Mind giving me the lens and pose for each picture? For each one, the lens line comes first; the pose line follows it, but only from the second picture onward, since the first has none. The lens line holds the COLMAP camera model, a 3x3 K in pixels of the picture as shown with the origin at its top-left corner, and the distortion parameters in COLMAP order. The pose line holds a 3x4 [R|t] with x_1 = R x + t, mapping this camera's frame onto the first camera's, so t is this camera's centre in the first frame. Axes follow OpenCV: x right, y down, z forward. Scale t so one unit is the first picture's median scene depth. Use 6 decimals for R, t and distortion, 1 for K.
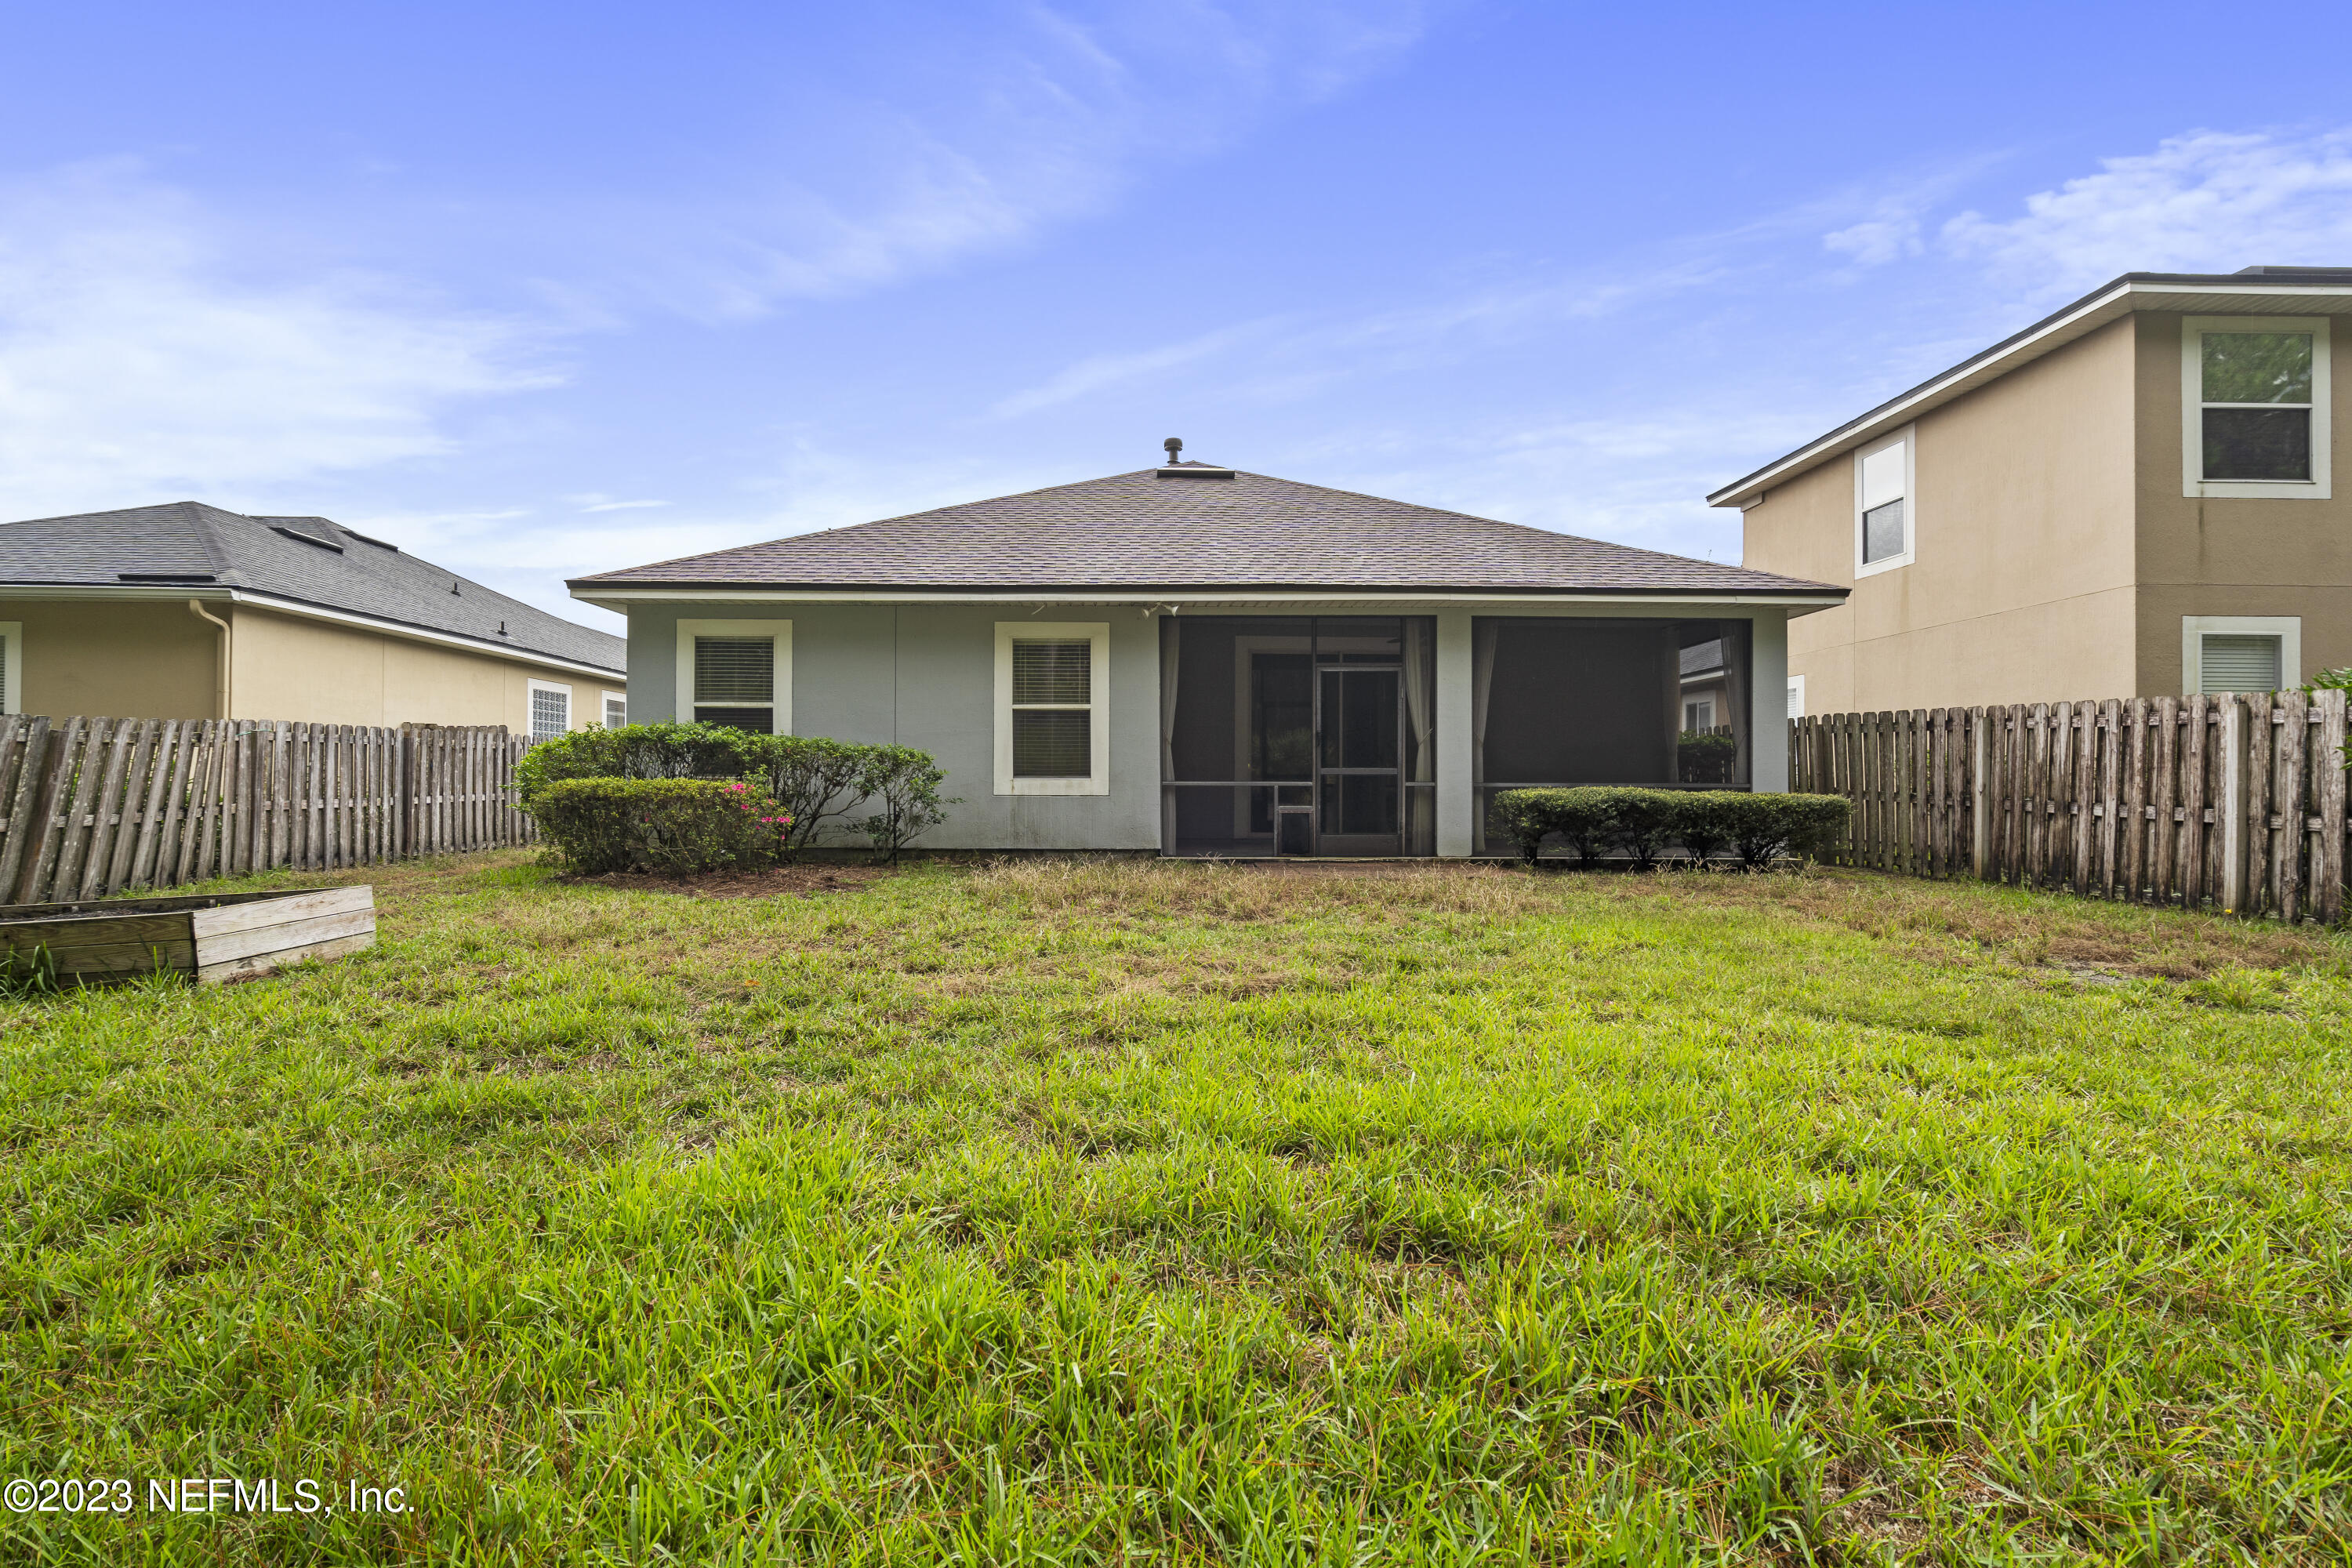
lens RADIAL K [[1065.0, 0, 1168.0], [0, 1065.0, 784.7], [0, 0, 1]] dist [-0.004992, -0.000272]
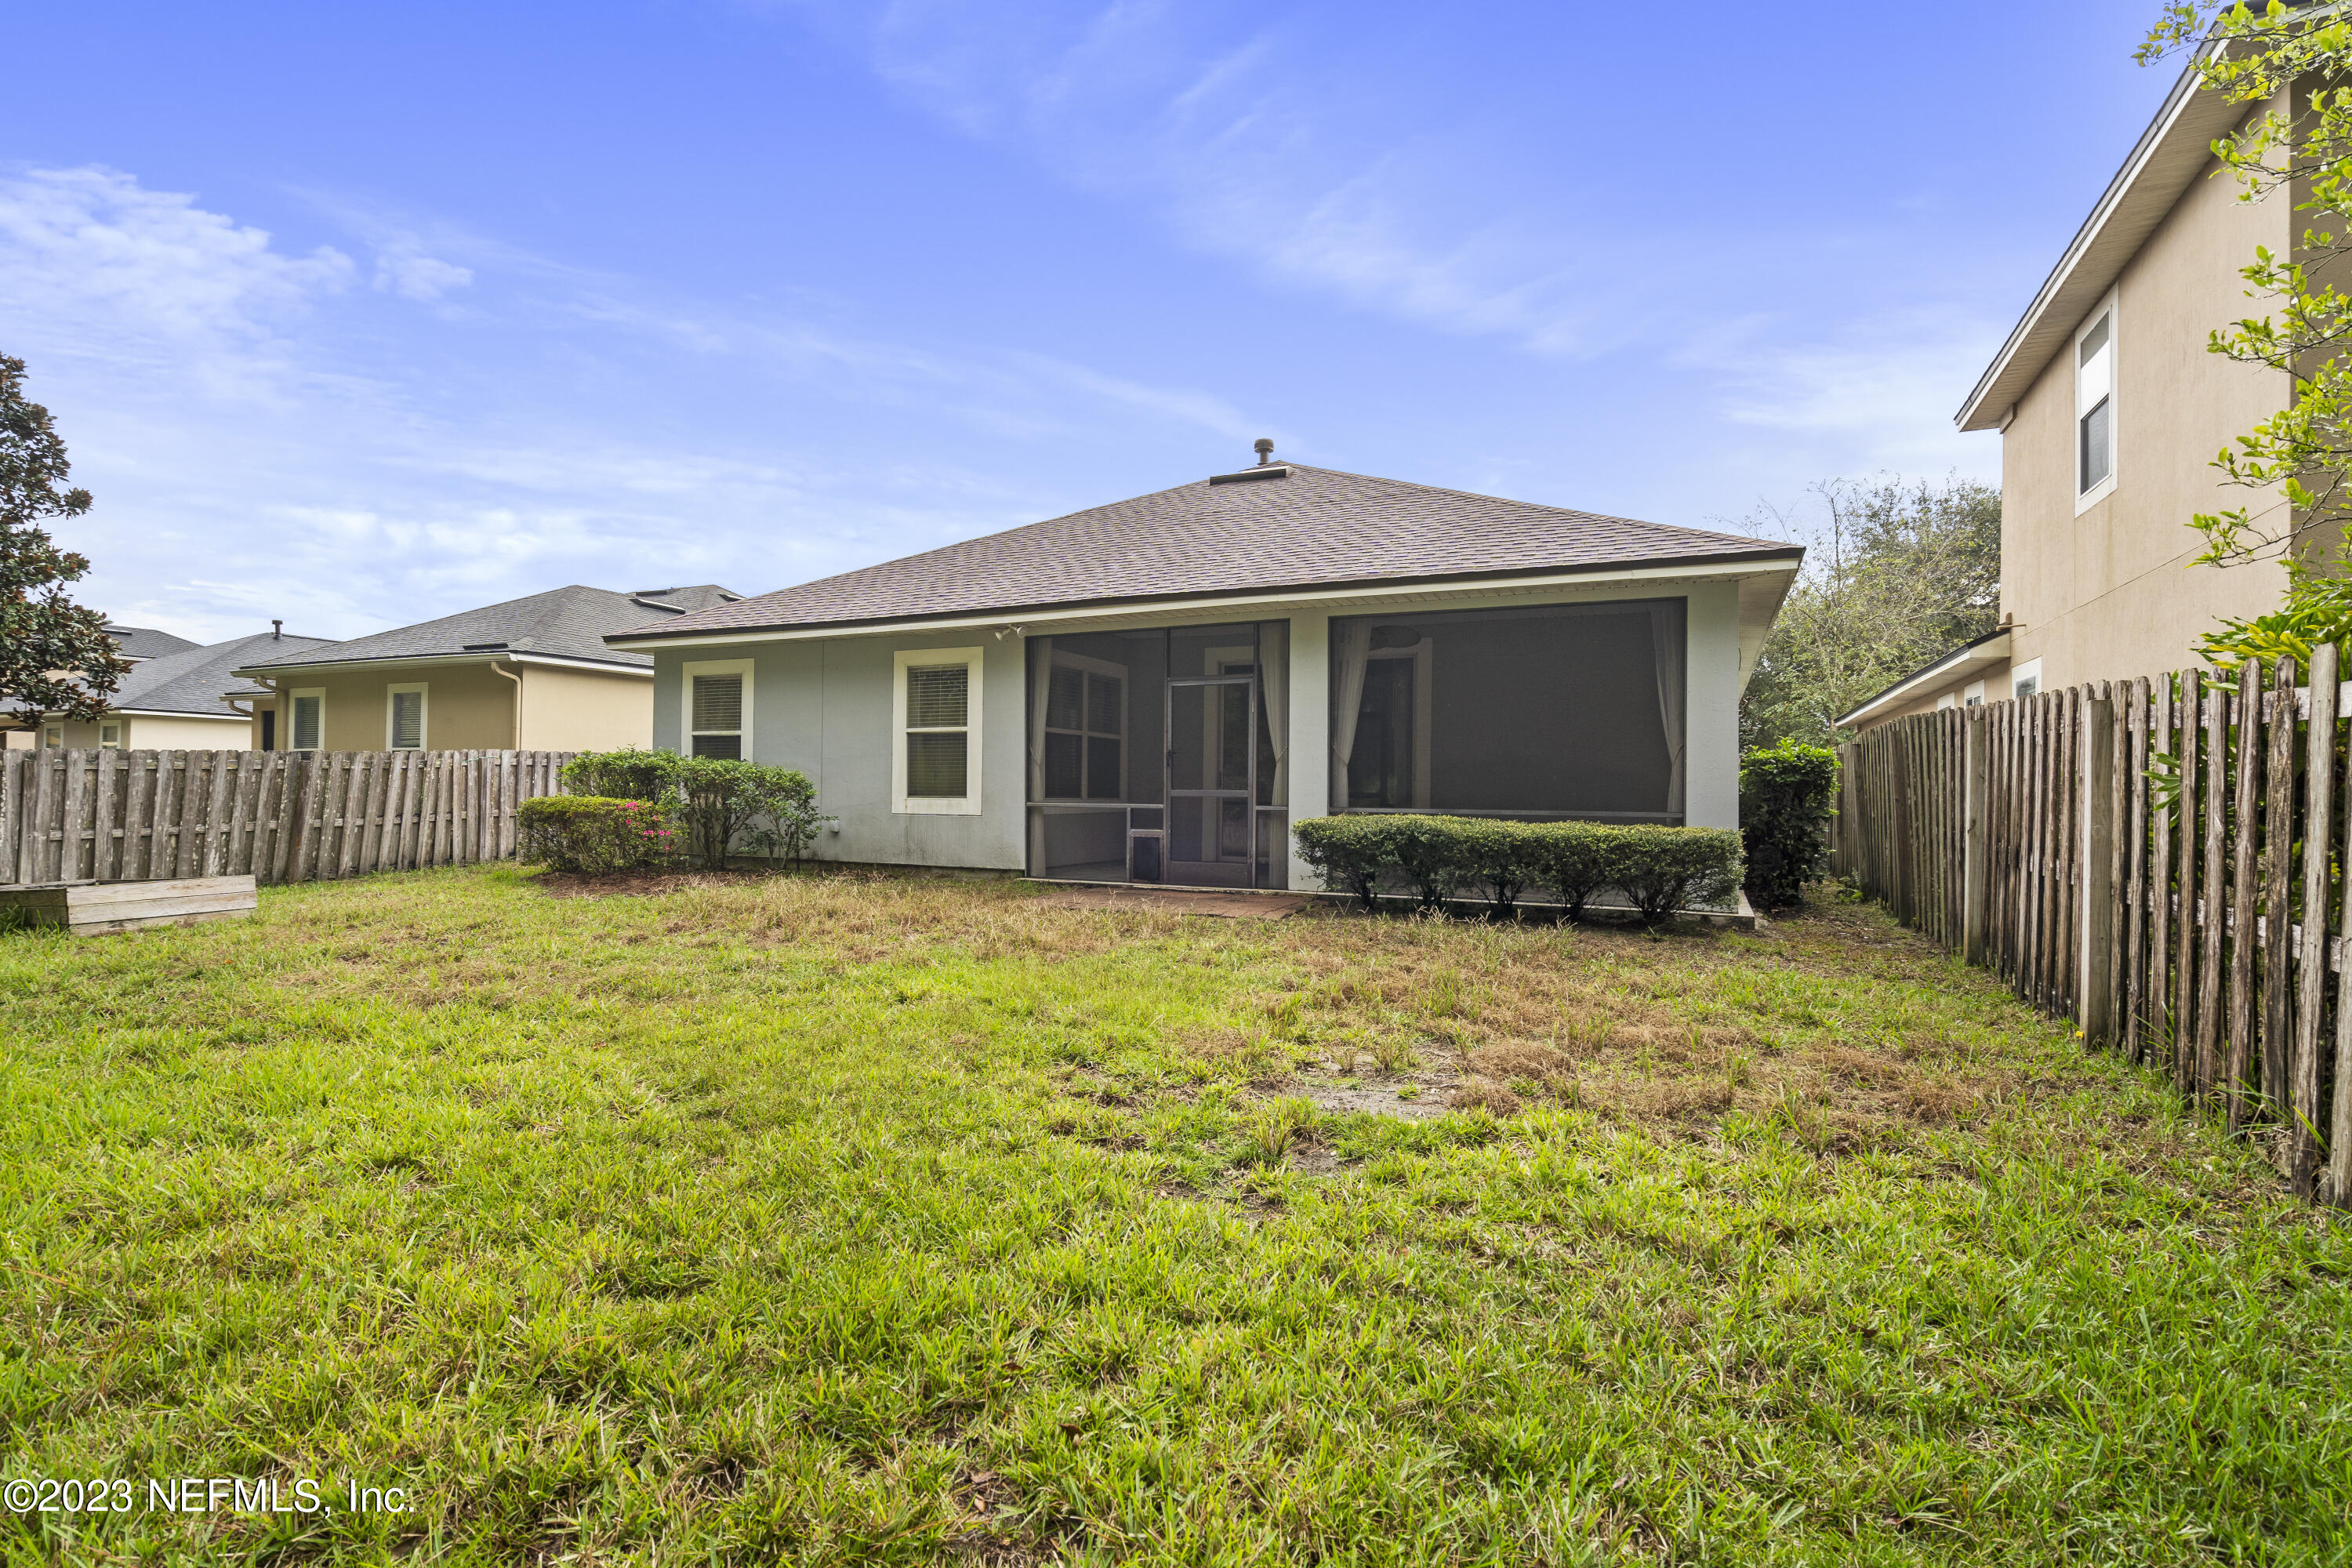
lens RADIAL K [[1091.9, 0, 1178.6], [0, 1091.9, 795.2], [0, 0, 1]] dist [-0.003372, -0.000109]
pose [[0.898810, 0.007589, -0.438272, 0.574513], [-0.007223, 0.999971, 0.002502, -0.013380], [0.438278, 0.000917, 0.898839, 0.141549]]
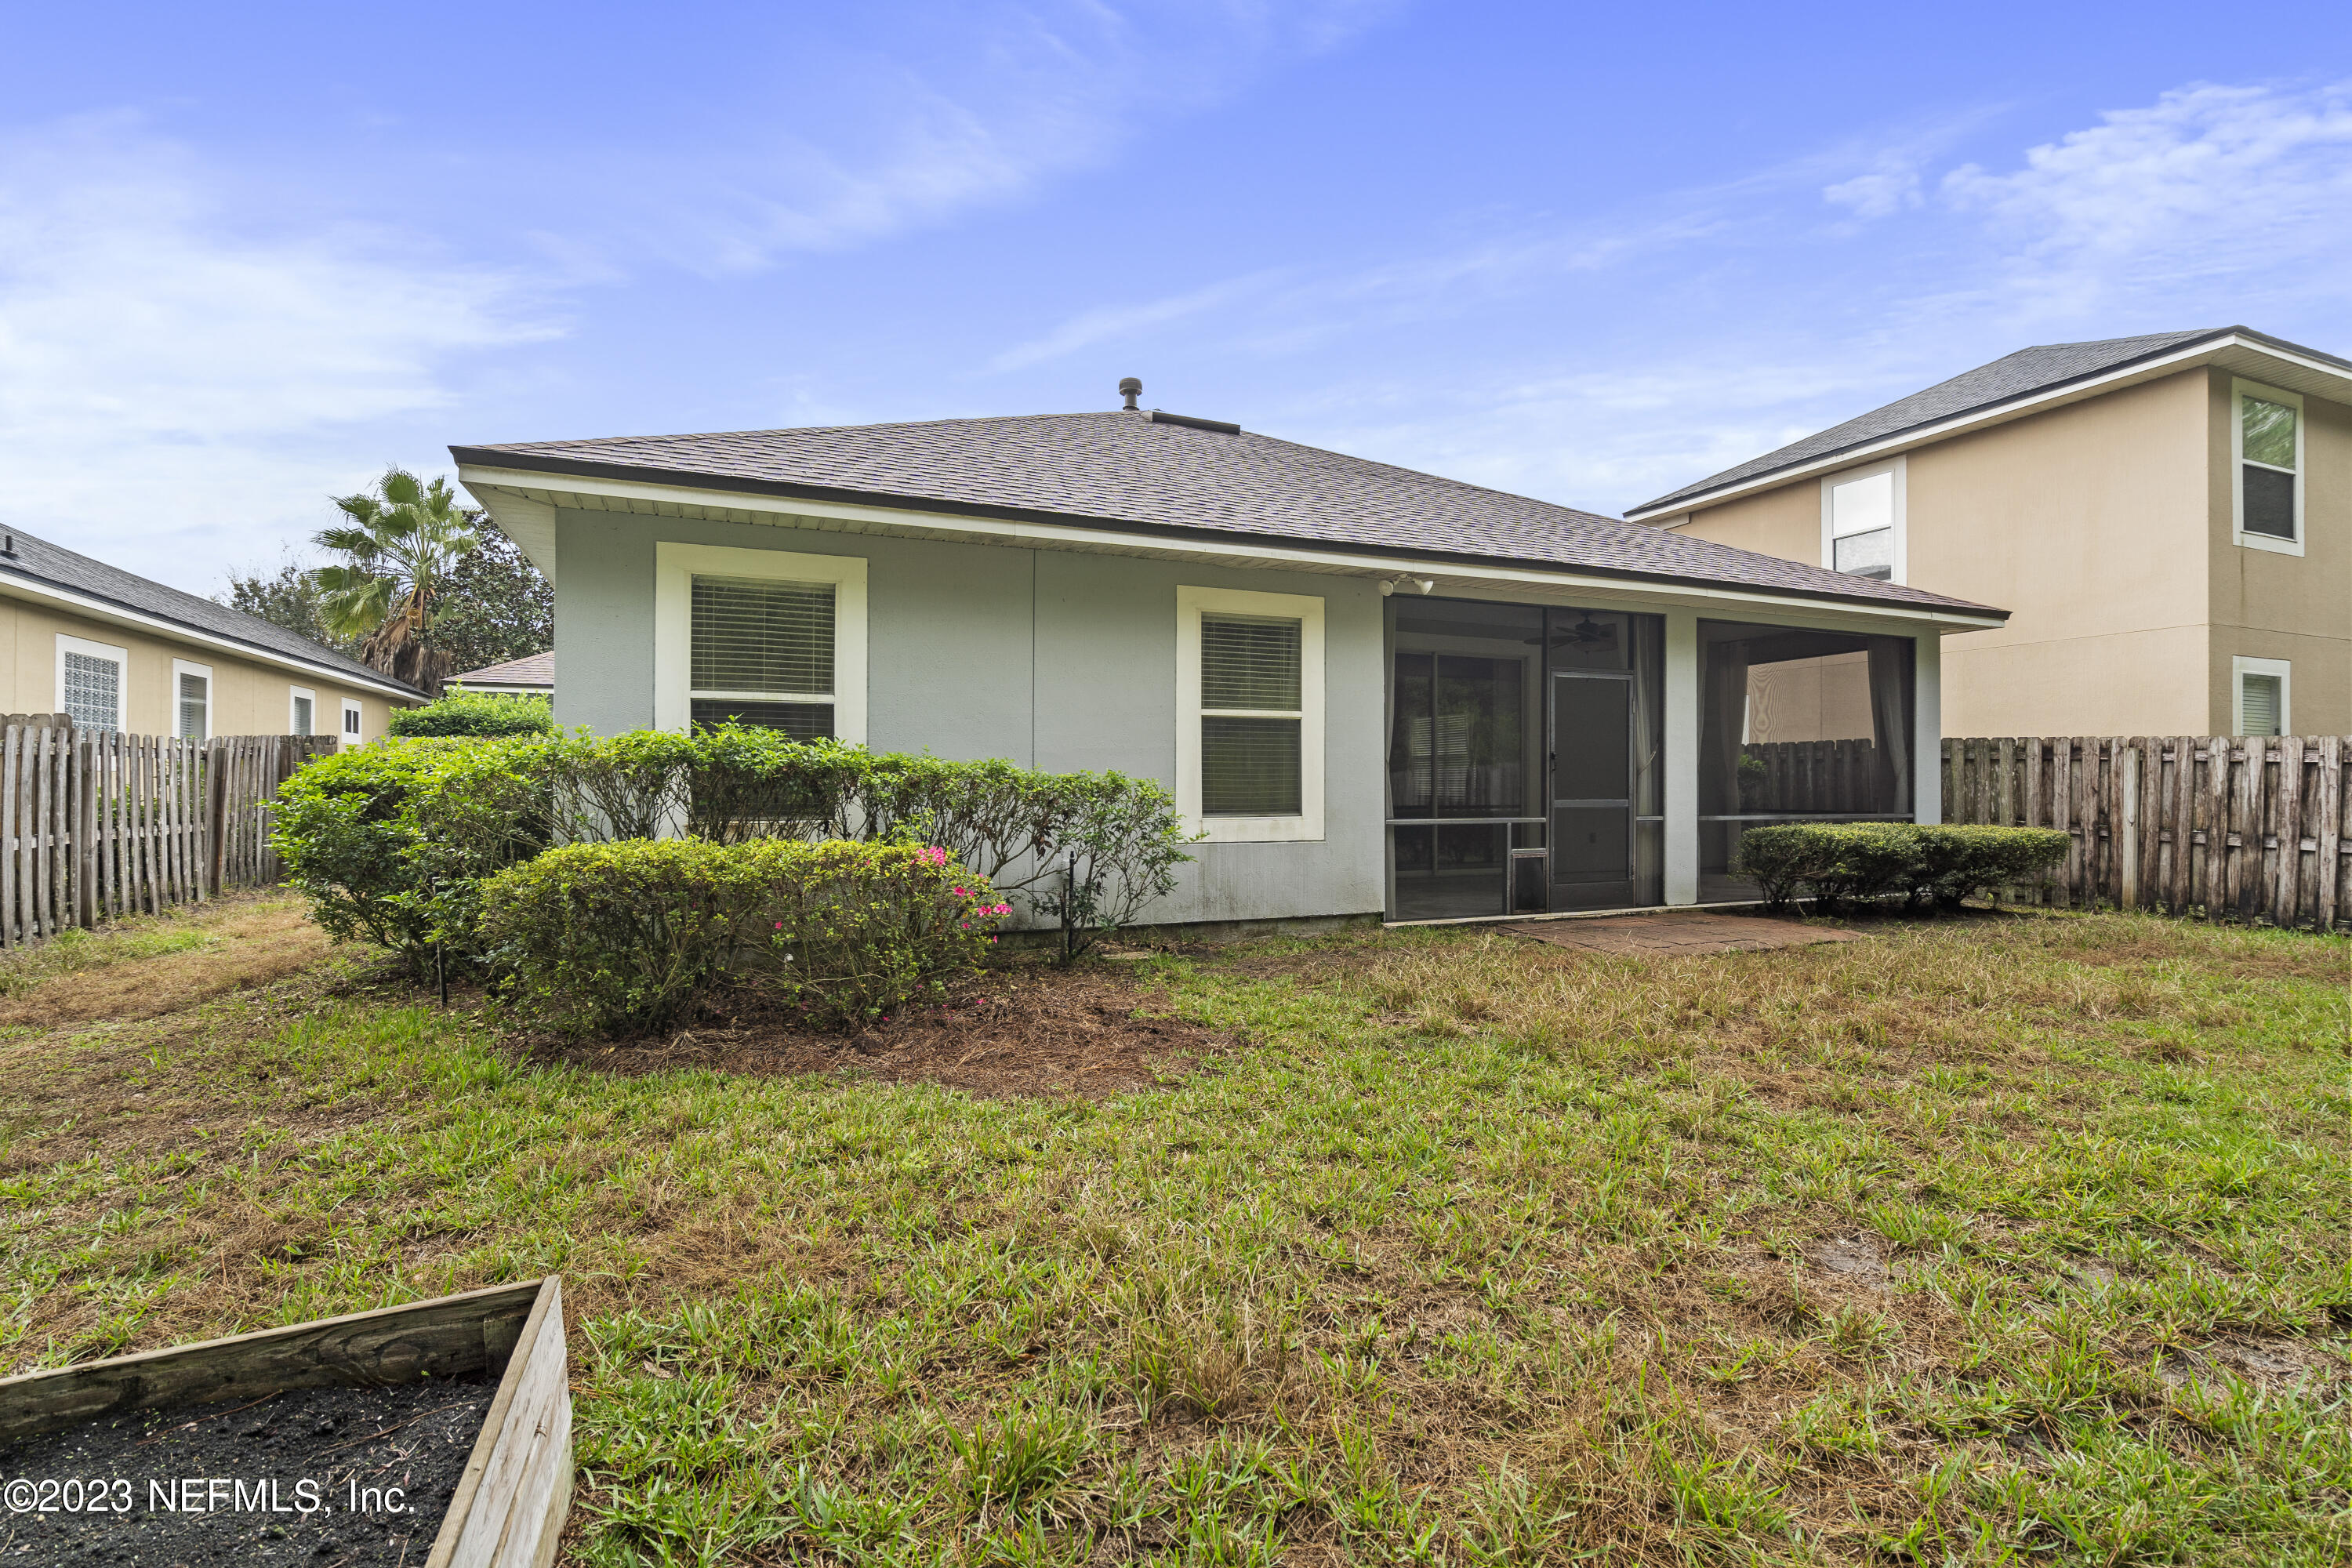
lens RADIAL K [[1065.0, 0, 1167.2], [0, 1065.0, 778.4], [0, 0, 1]] dist [-0.004992, -0.000272]
pose [[0.930783, 0.002054, 0.365567, -0.414540], [-0.000760, 0.999993, -0.003684, -0.028461], [-0.365572, 0.003151, 0.930778, 0.375232]]
